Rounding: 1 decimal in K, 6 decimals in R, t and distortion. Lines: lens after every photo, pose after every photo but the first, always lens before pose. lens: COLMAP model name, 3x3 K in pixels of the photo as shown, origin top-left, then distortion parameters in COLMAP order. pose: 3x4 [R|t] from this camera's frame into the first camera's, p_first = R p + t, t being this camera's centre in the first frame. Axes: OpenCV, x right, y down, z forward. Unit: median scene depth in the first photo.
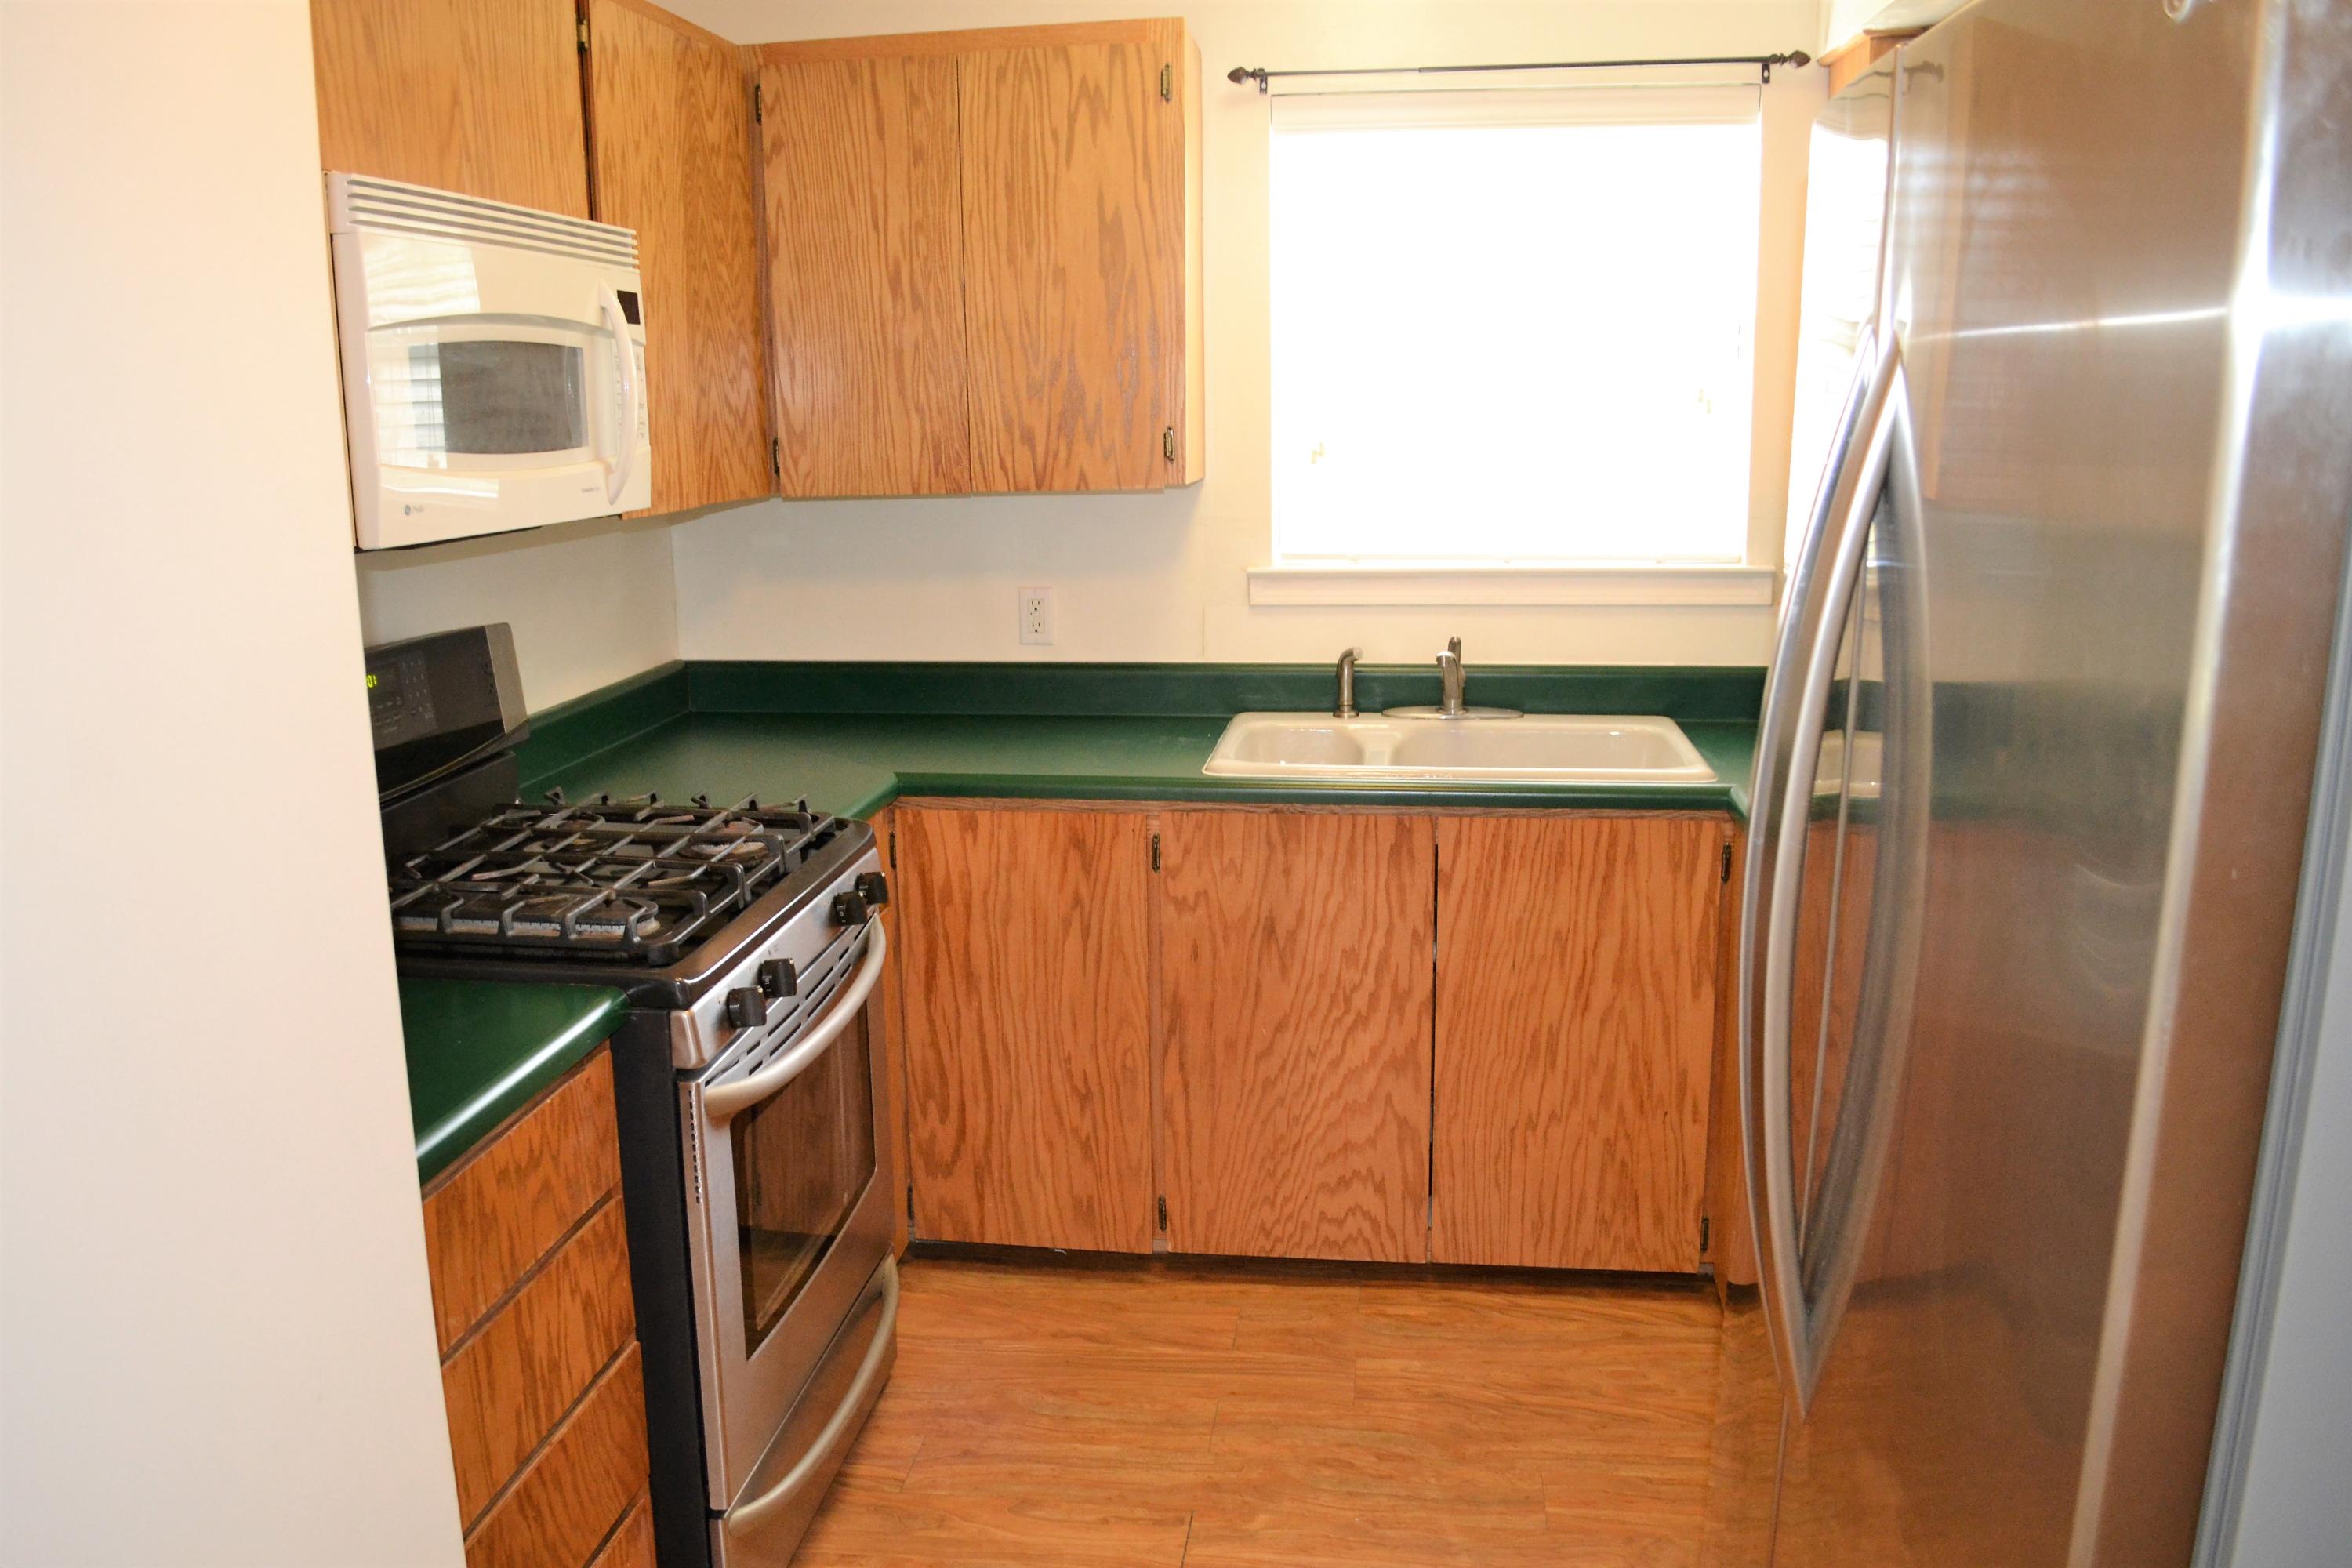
lens RADIAL K [[1880.7, 0, 1163.1], [0, 1880.7, 786.8], [0, 0, 1]] dist [-0.084571, 0.014603]
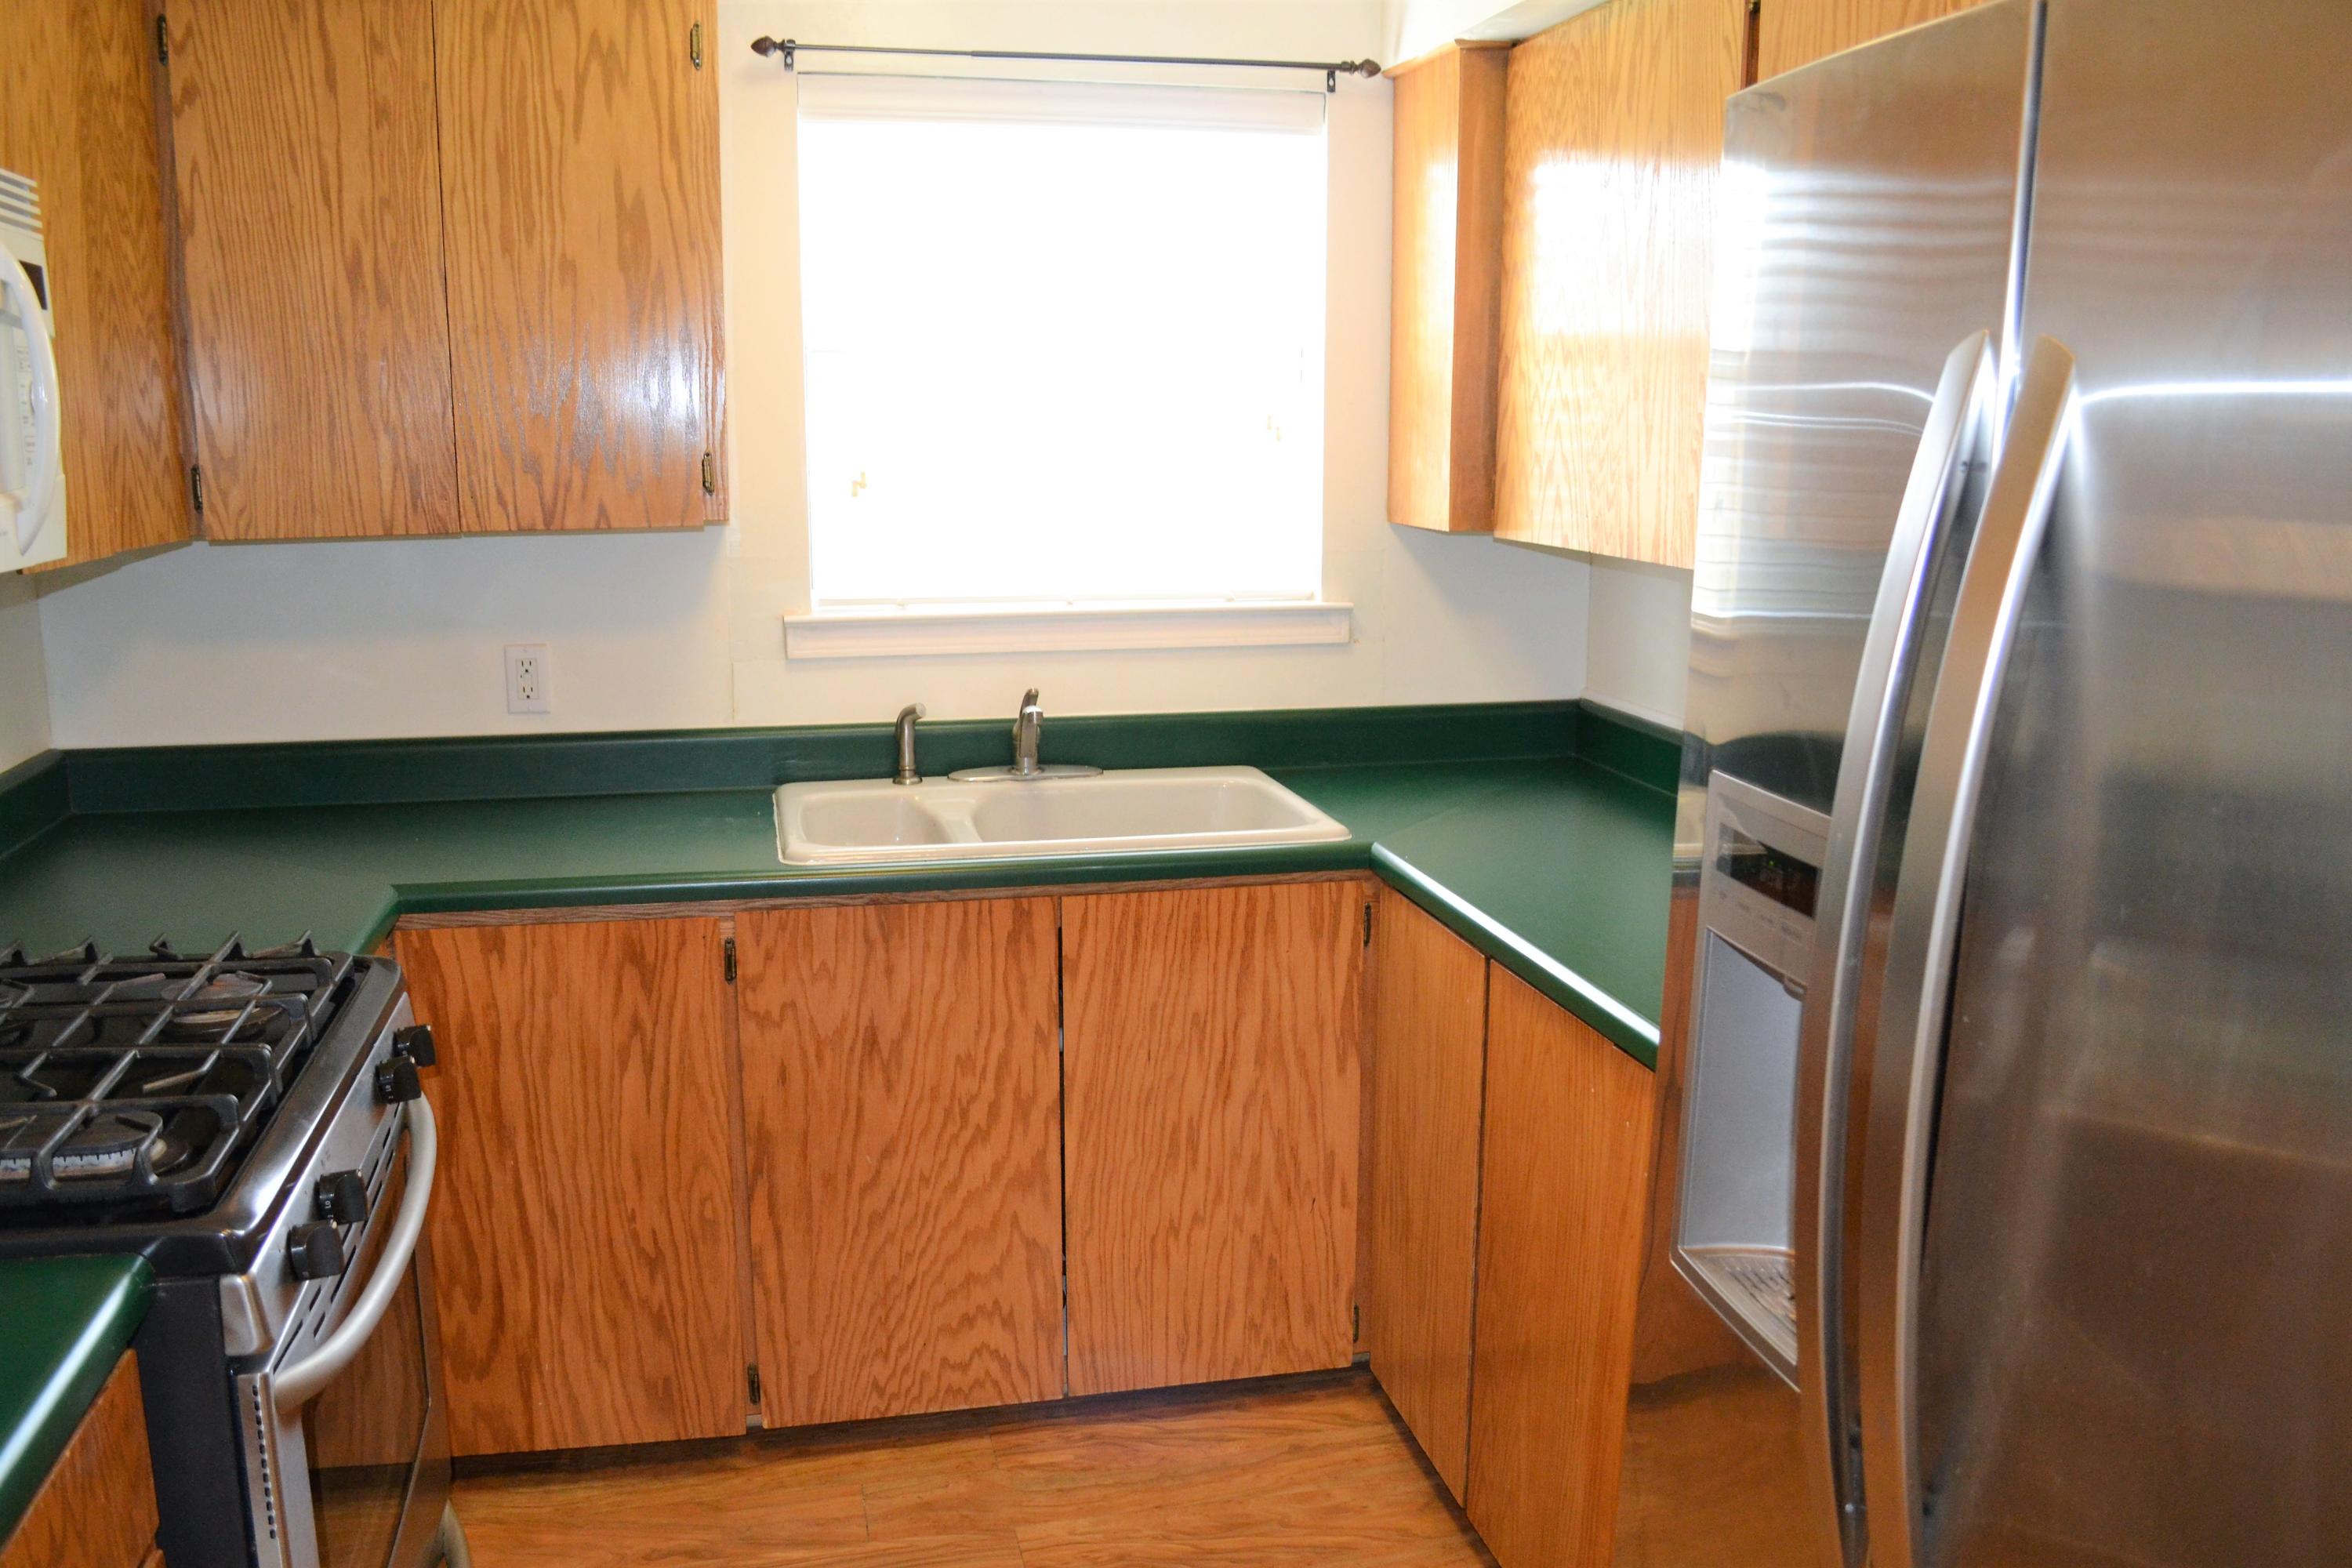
lens RADIAL K [[1880.7, 0, 1170.0], [0, 1880.7, 787.8], [0, 0, 1]] dist [-0.084571, 0.014603]
pose [[0.937825, -0.050120, 0.343471, -0.102225], [0.055465, 0.998444, -0.005750, -0.026174], [-0.342648, 0.024443, 0.939146, 0.150528]]
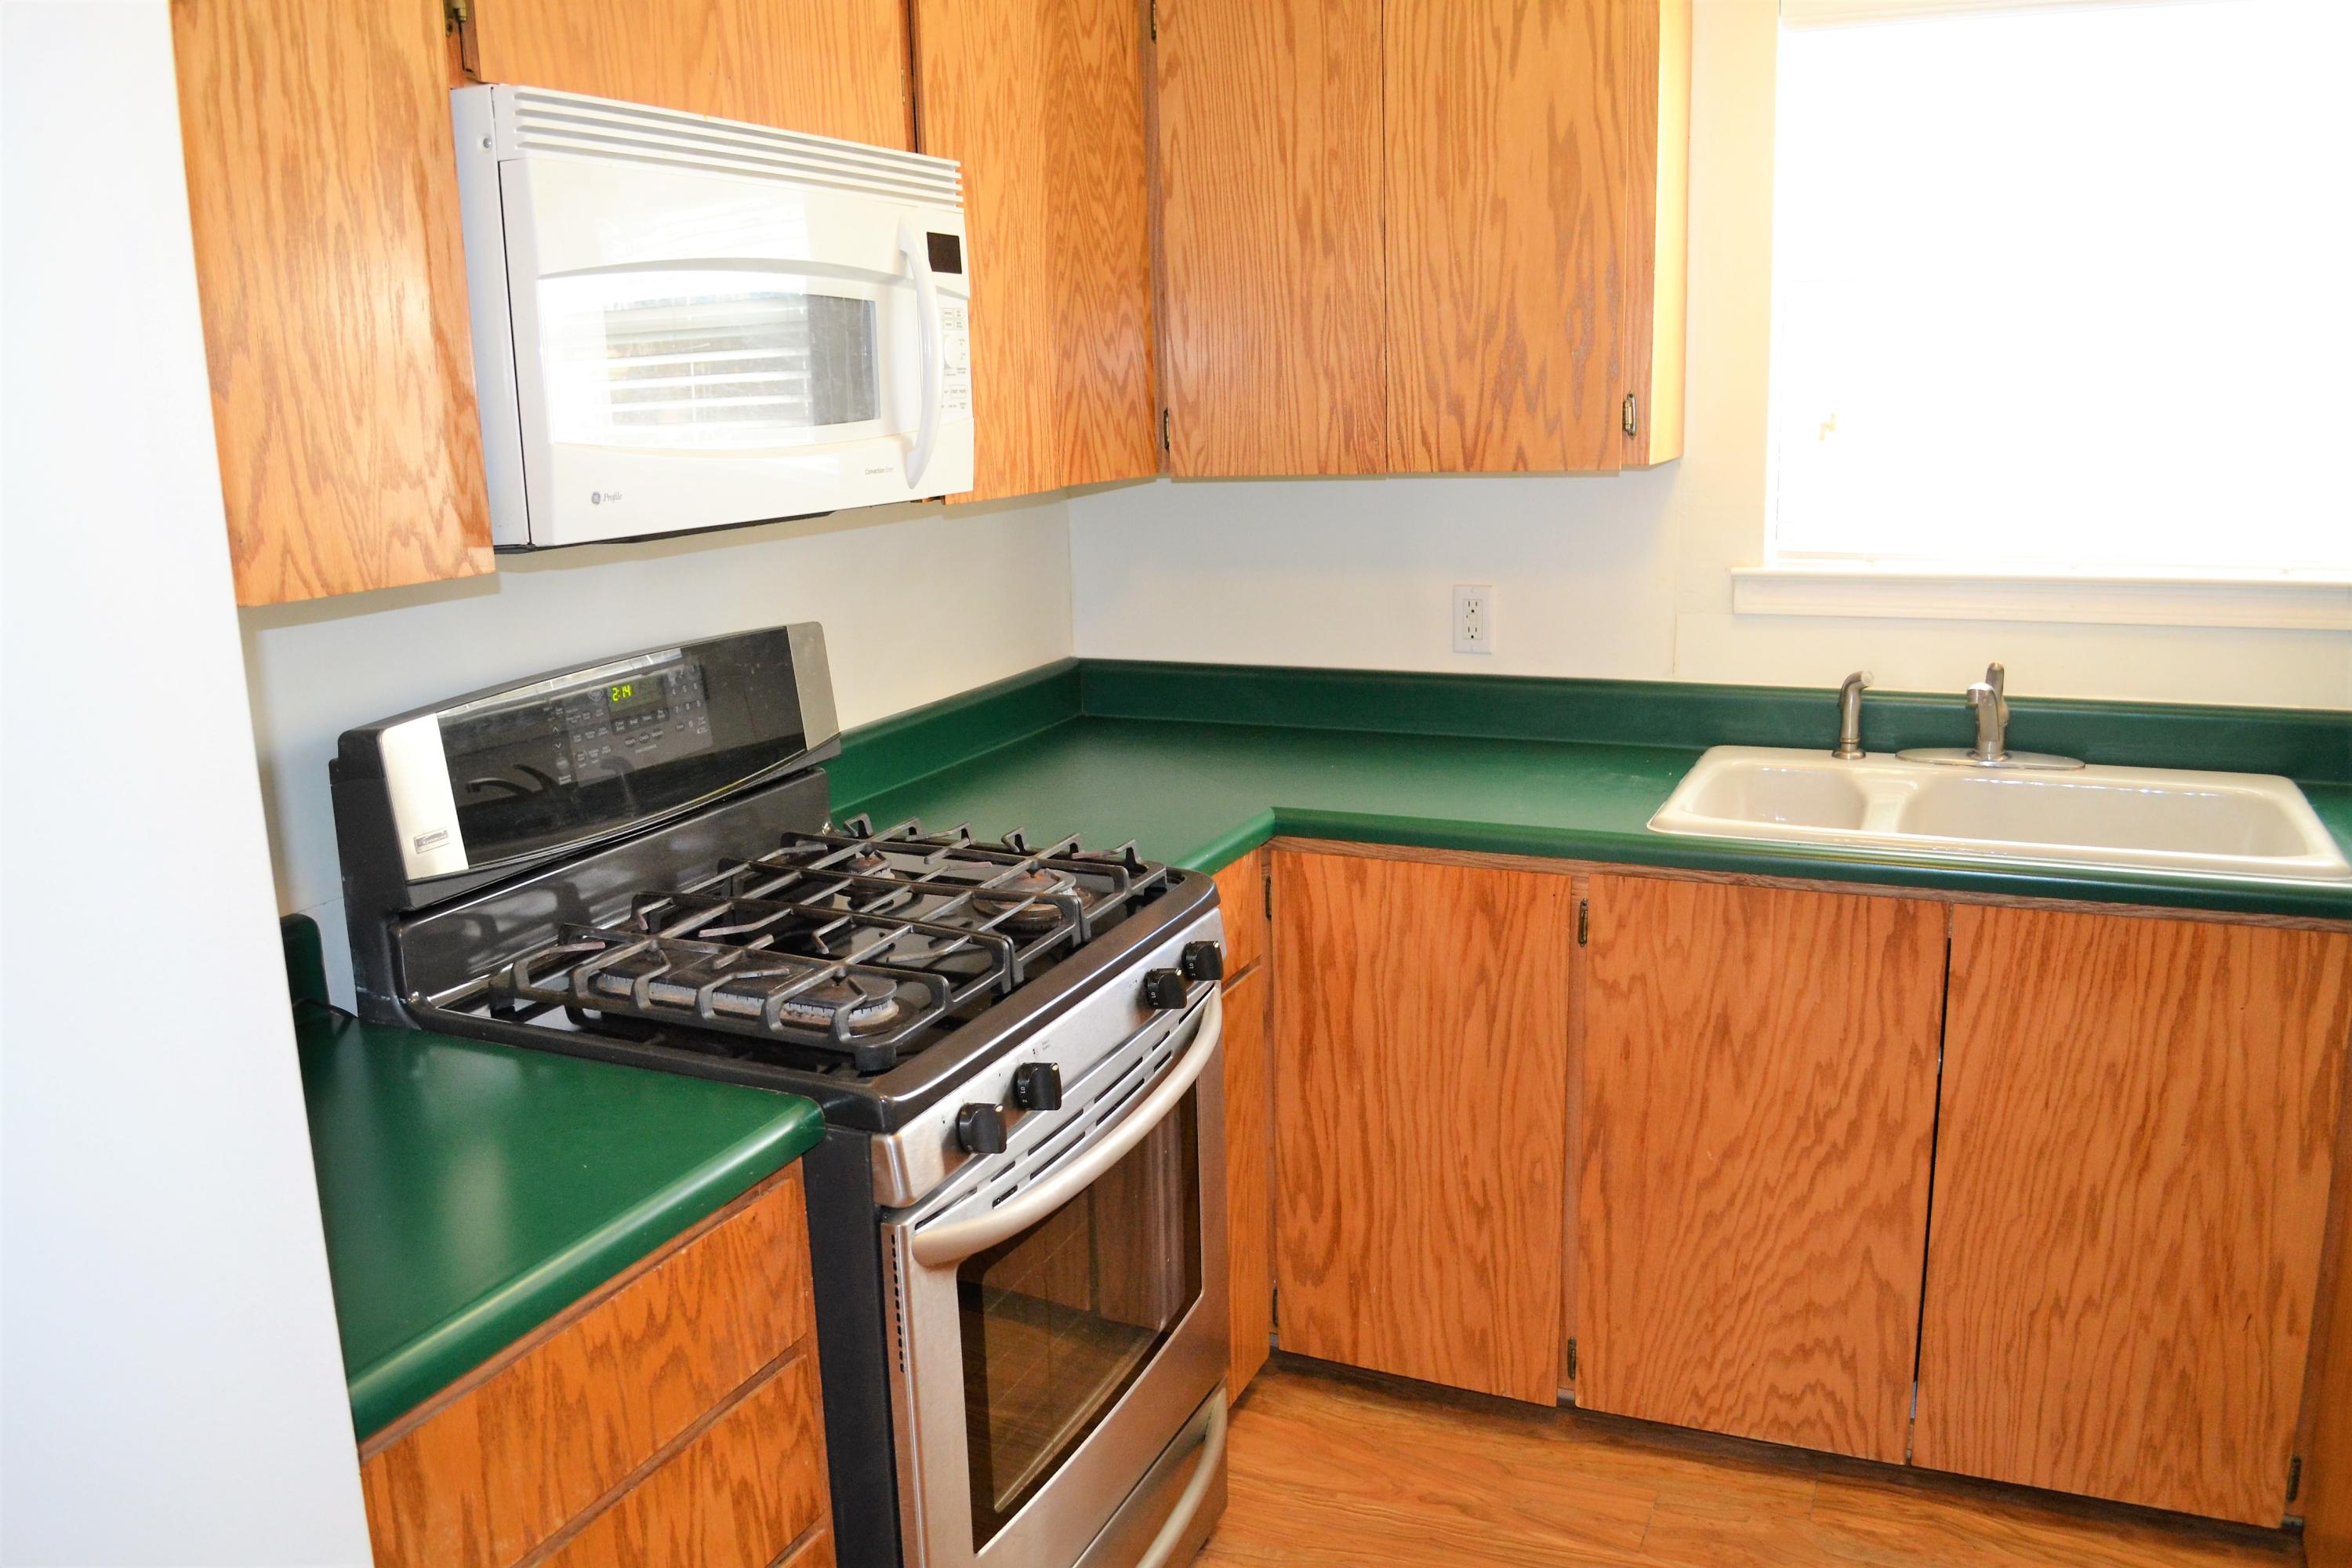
lens RADIAL K [[1880.7, 0, 1160.1], [0, 1880.7, 790.8], [0, 0, 1]] dist [-0.084571, 0.014603]
pose [[0.958107, 0.048085, -0.282344, 0.046386], [-0.043413, 0.998797, 0.022783, -0.032084], [0.283100, -0.009571, 0.959043, 0.179997]]
